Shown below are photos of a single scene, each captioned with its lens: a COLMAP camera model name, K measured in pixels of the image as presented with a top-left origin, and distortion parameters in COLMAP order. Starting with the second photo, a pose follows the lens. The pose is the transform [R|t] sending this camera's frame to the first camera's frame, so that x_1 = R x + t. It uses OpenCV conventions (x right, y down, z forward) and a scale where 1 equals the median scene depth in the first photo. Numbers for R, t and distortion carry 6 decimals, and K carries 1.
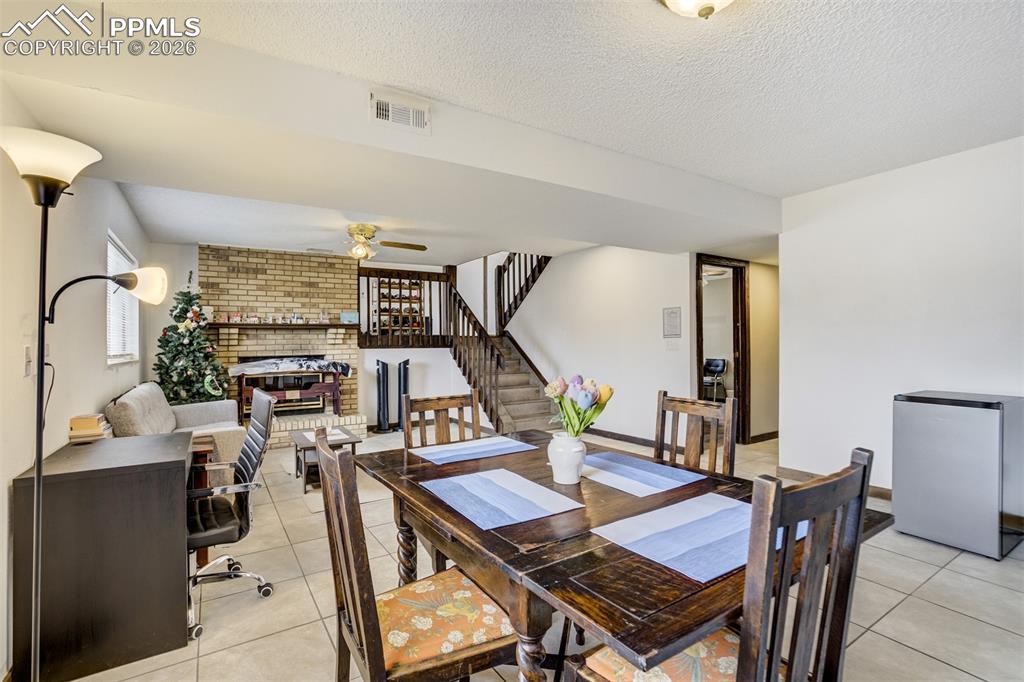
lens RADIAL K [[489.1, 0, 513.3], [0, 489.1, 339.2], [0, 0, 1]] dist [-0.029292, 0.000131]
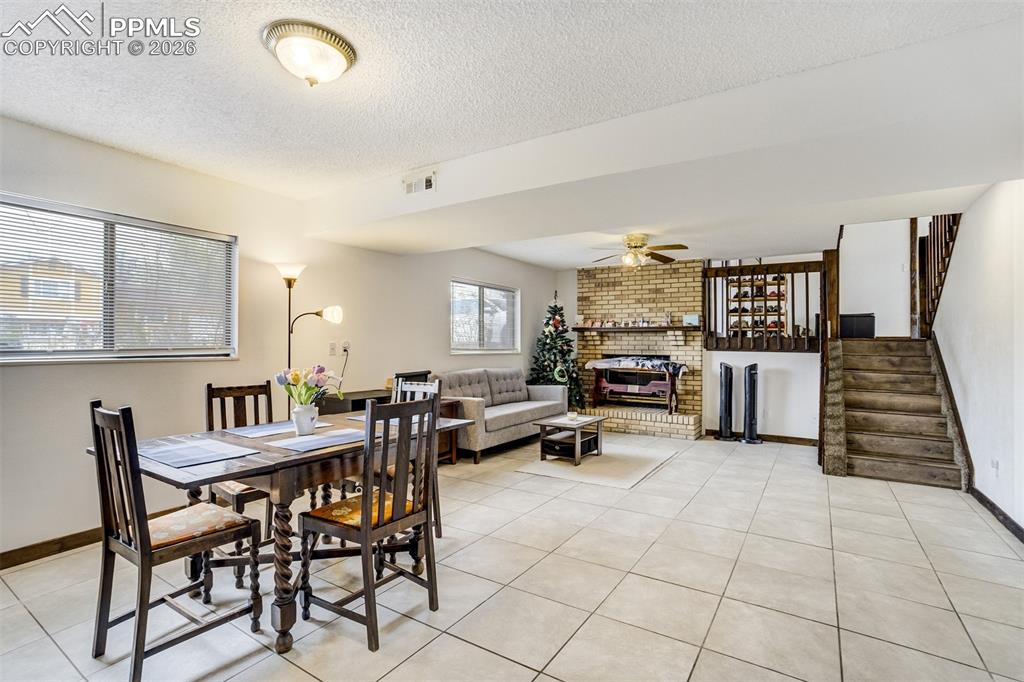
lens RADIAL K [[489.1, 0, 513.3], [0, 489.1, 339.2], [0, 0, 1]] dist [-0.029292, 0.000131]
pose [[0.423063, 0.006713, -0.906075, 0.450072], [-0.007406, 0.999965, 0.003950, -0.005271], [0.906070, 0.005040, 0.423098, 0.244170]]
